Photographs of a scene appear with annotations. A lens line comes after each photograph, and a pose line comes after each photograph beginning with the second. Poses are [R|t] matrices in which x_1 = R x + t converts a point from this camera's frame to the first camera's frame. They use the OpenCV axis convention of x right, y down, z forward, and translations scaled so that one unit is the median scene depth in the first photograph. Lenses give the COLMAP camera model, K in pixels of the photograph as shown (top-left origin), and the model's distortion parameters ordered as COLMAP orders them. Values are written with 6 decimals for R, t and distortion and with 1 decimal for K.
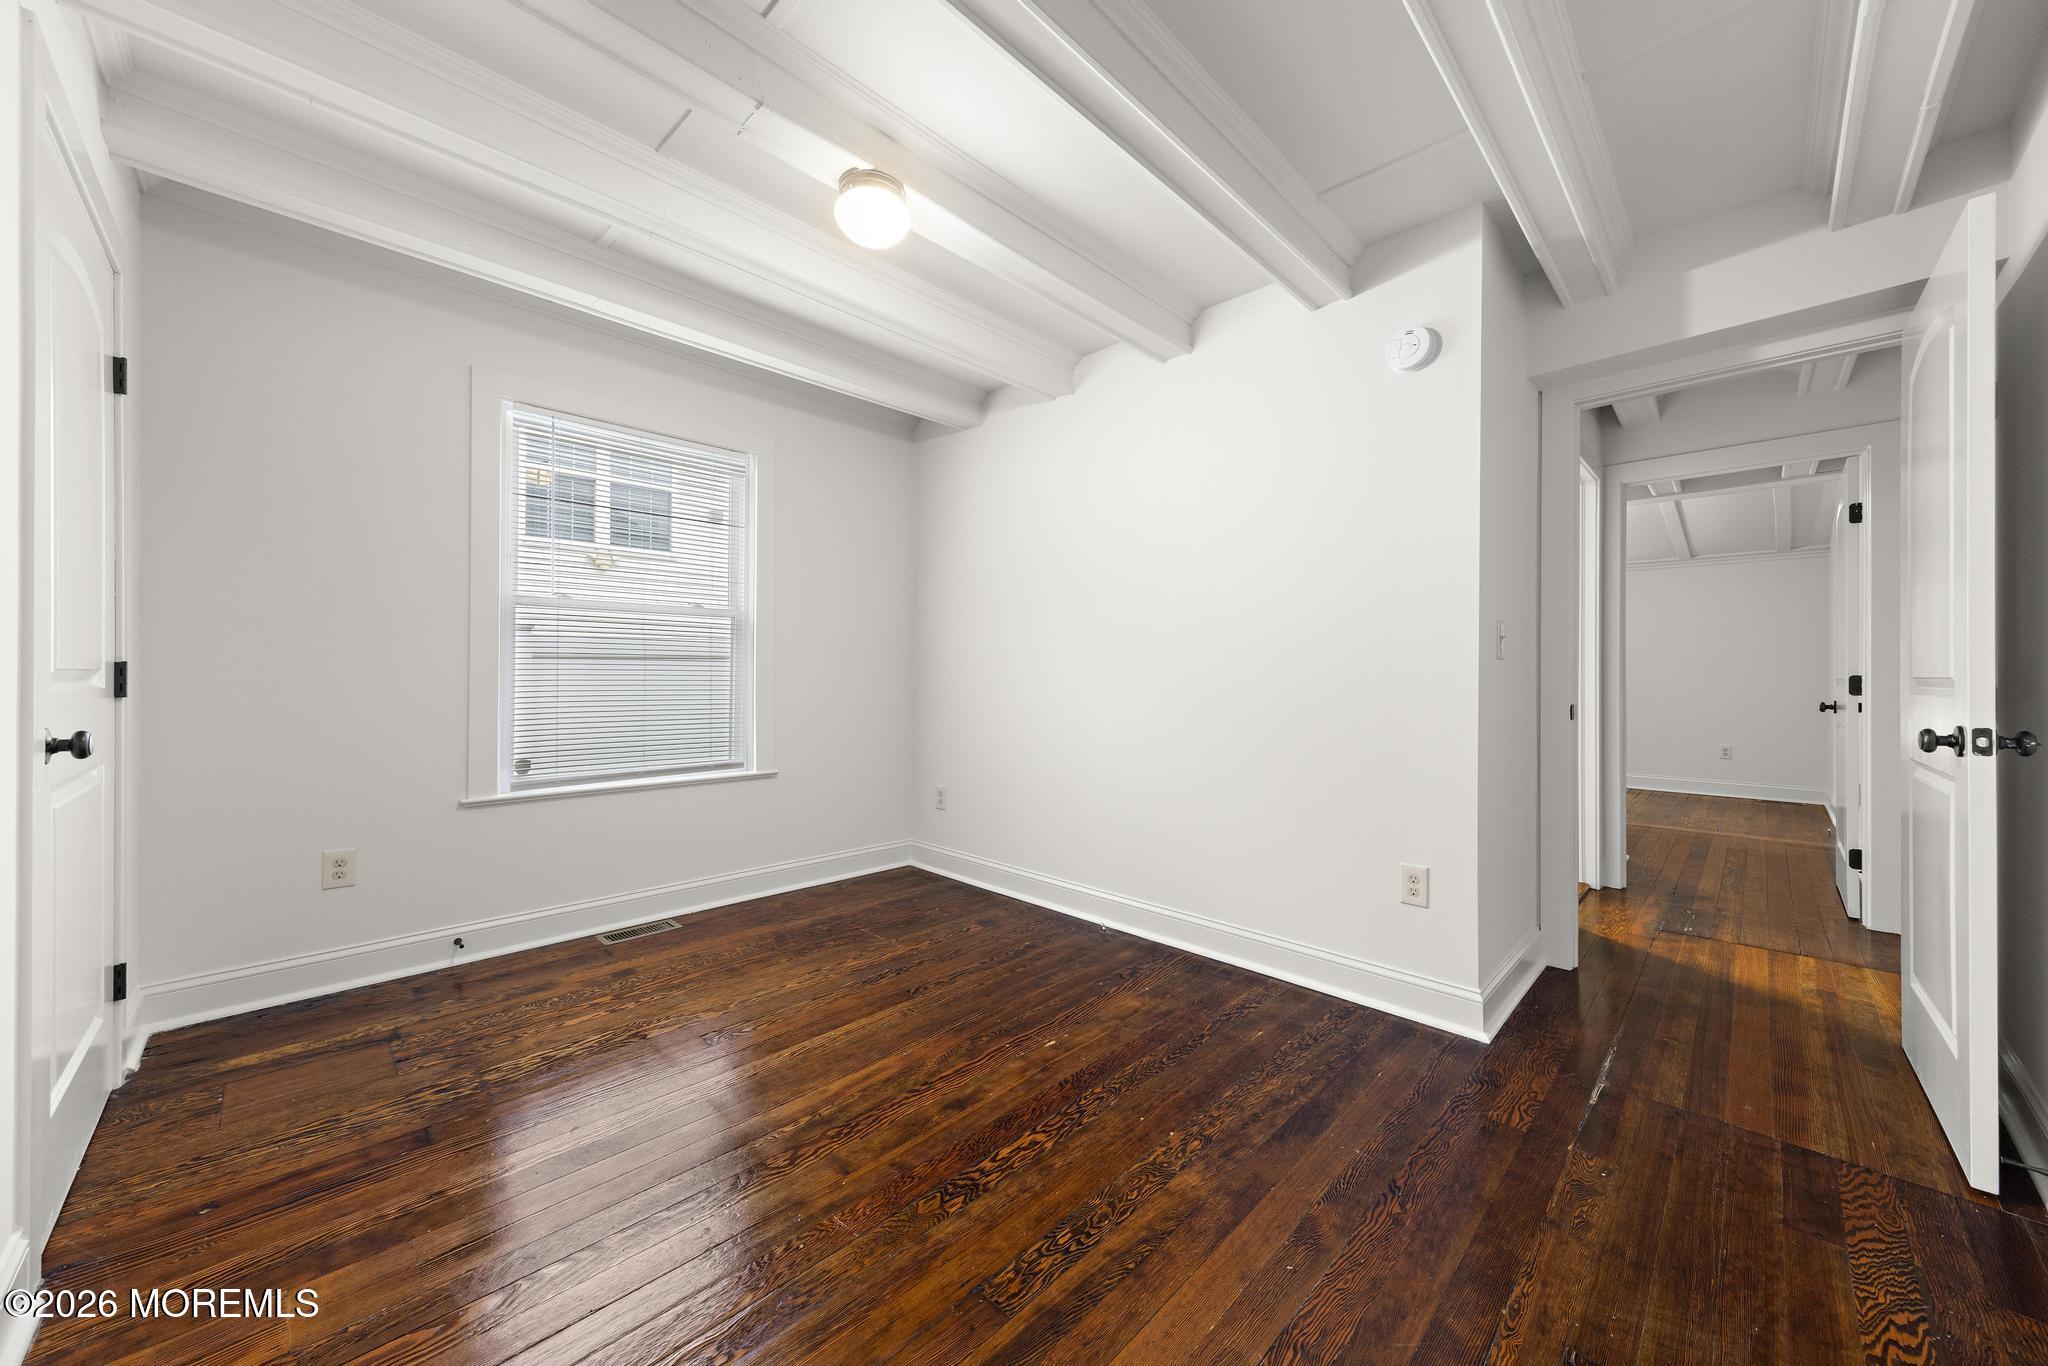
lens RADIAL K [[743.0, 0, 1033.0], [0, 743.0, 672.5], [0, 0, 1]] dist [0.007506, -0.000104]
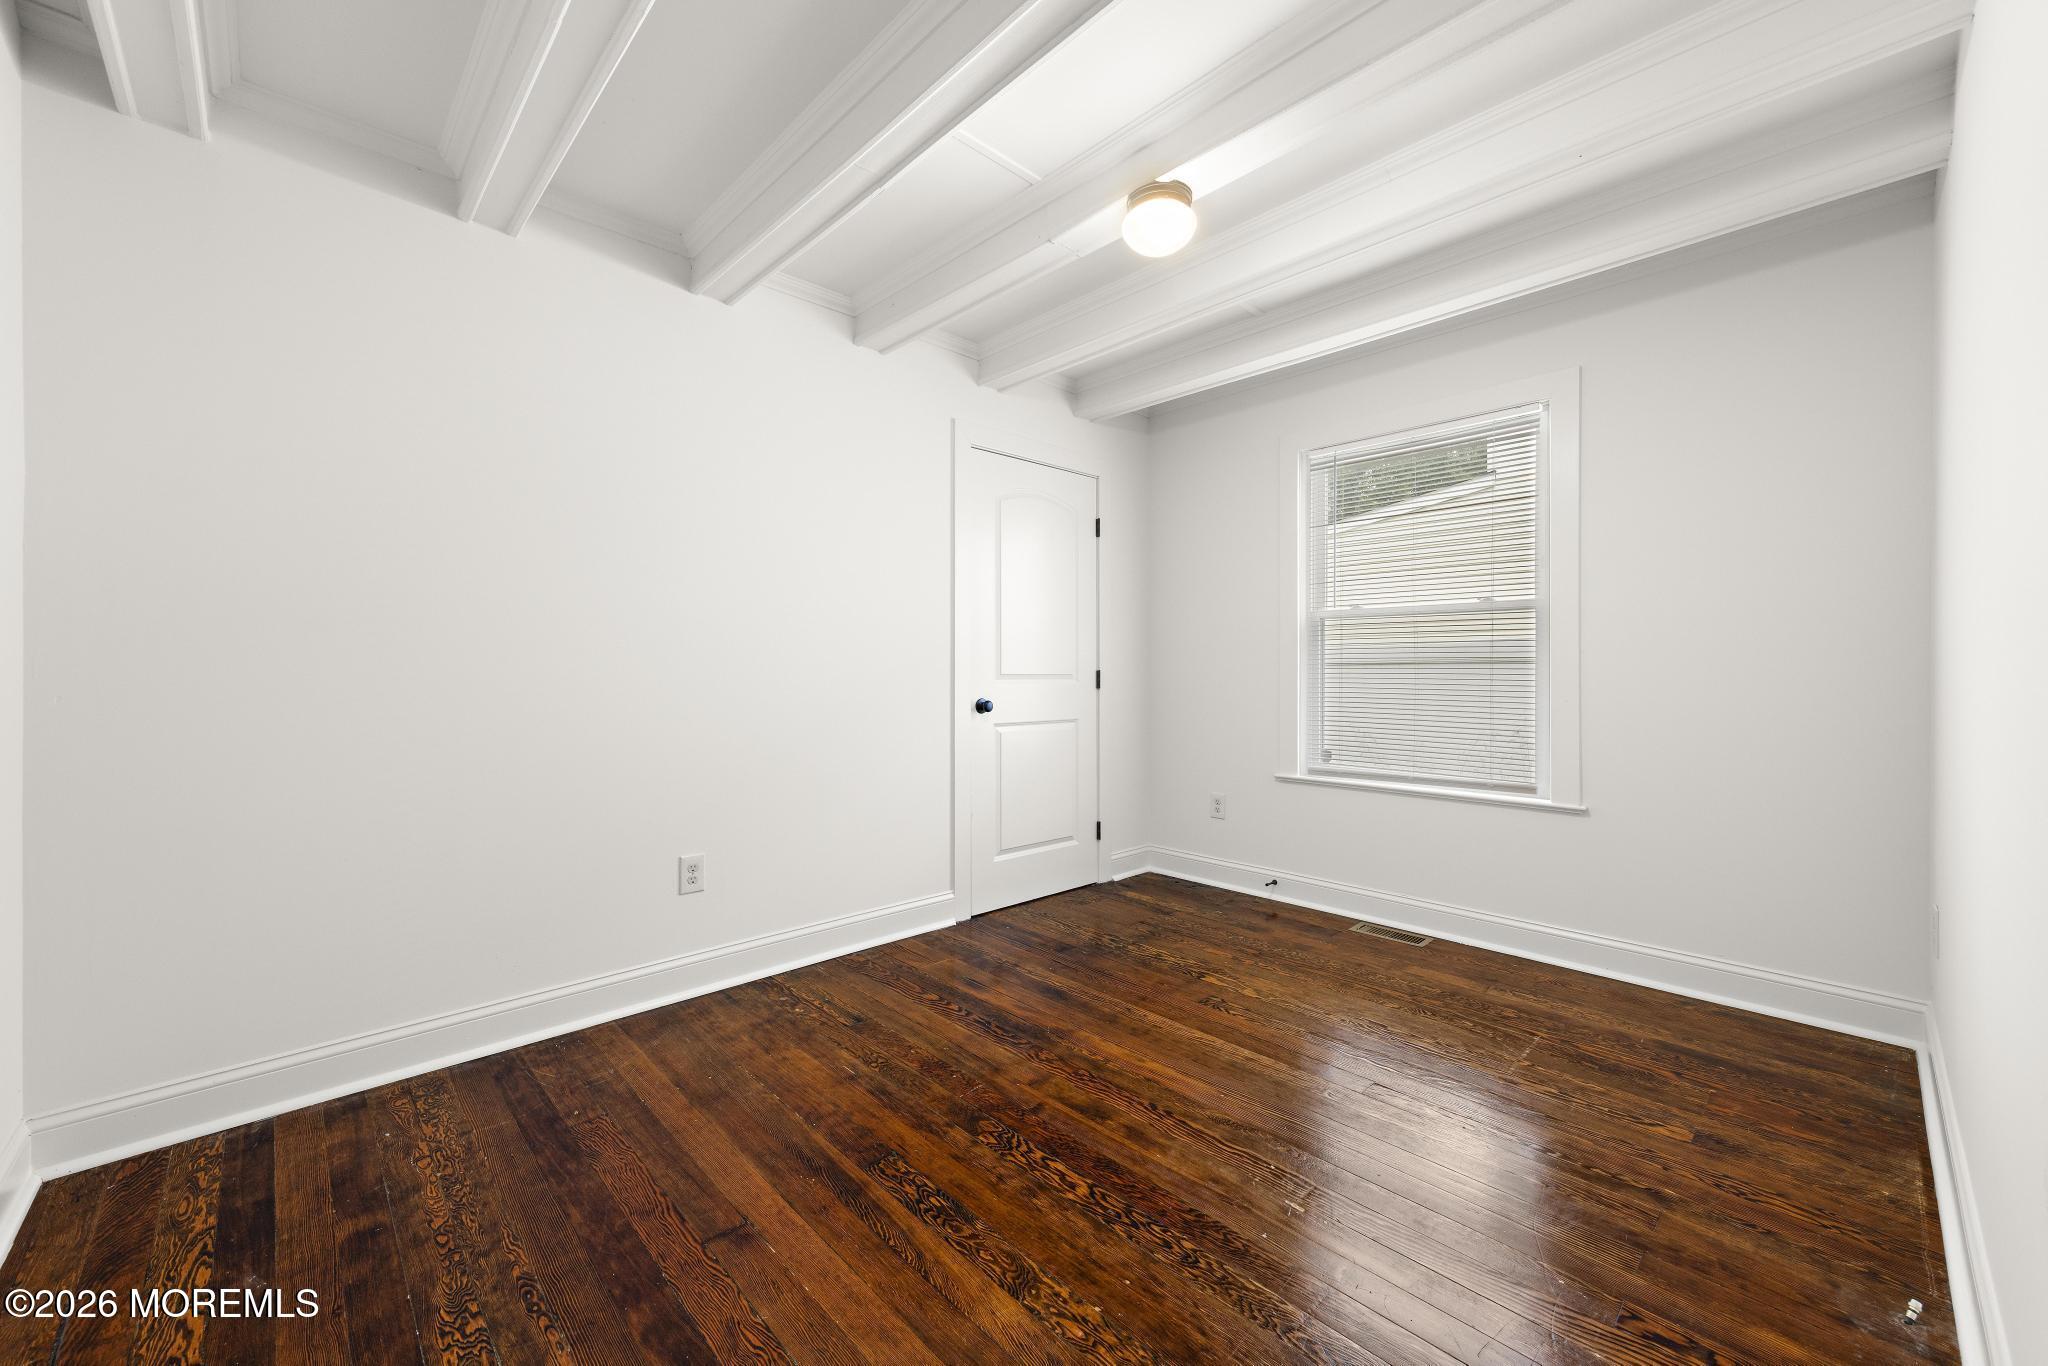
lens RADIAL K [[791.9, 0, 1033.1], [0, 791.9, 682.4], [0, 0, 1]] dist [0.003471, 0.000226]
pose [[-0.036994, 0.007777, -0.999285, 0.816544], [-0.001212, 0.999969, 0.007827, 0.001167], [0.999315, 0.001501, -0.036984, 0.822990]]
